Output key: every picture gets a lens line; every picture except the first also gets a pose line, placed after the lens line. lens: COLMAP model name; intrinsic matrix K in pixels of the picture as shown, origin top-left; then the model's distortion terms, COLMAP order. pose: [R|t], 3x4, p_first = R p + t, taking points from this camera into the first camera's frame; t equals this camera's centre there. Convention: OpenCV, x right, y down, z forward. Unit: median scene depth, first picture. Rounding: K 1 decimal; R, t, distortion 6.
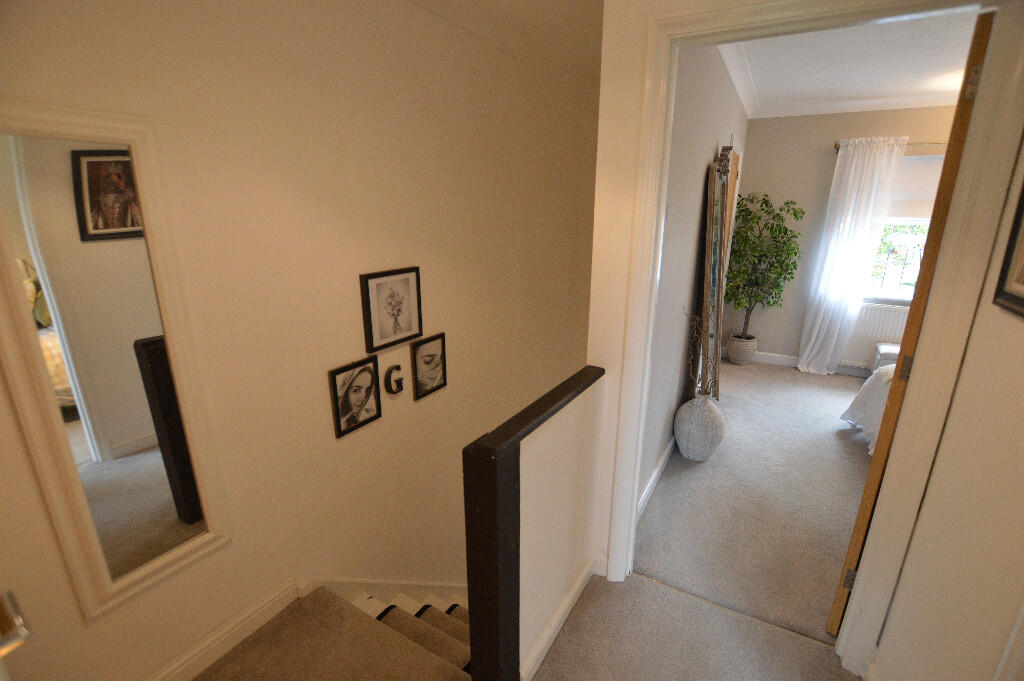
lens RADIAL K [[458.5, 0, 508.0], [0, 458.5, 344.7], [0, 0, 1]] dist [-0.026660, 0.000053]
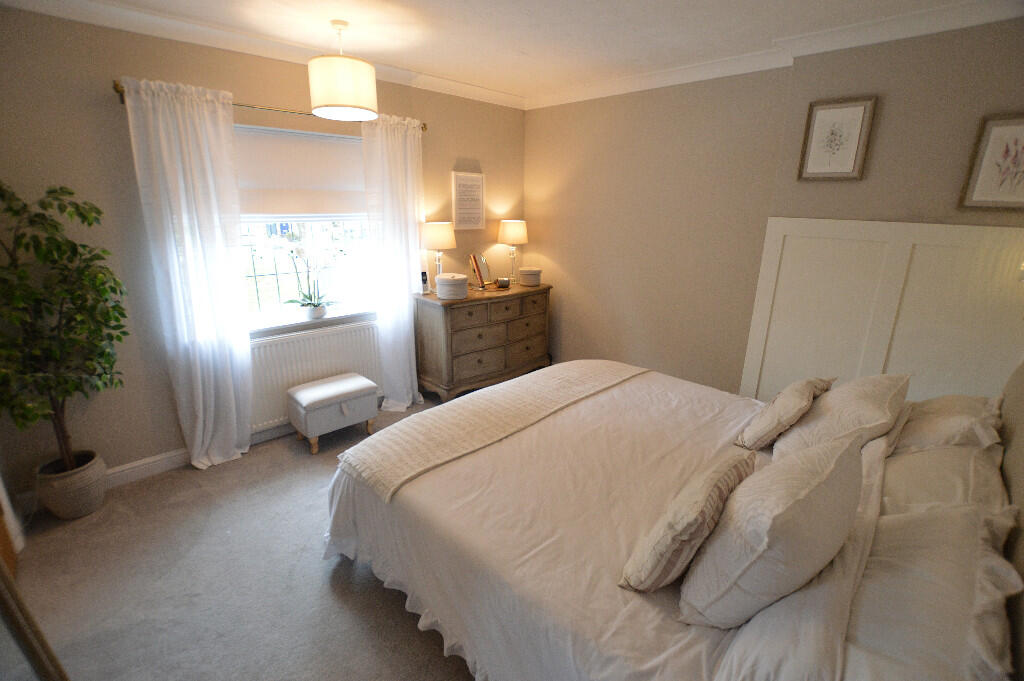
lens RADIAL K [[458.5, 0, 518.8], [0, 458.5, 339.3], [0, 0, 1]] dist [-0.026660, 0.000053]
pose [[0.257797, -0.266138, 0.928823, 0.256156], [0.261002, 0.944759, 0.198263, -0.124820], [-0.930279, 0.191313, 0.313018, 0.407910]]
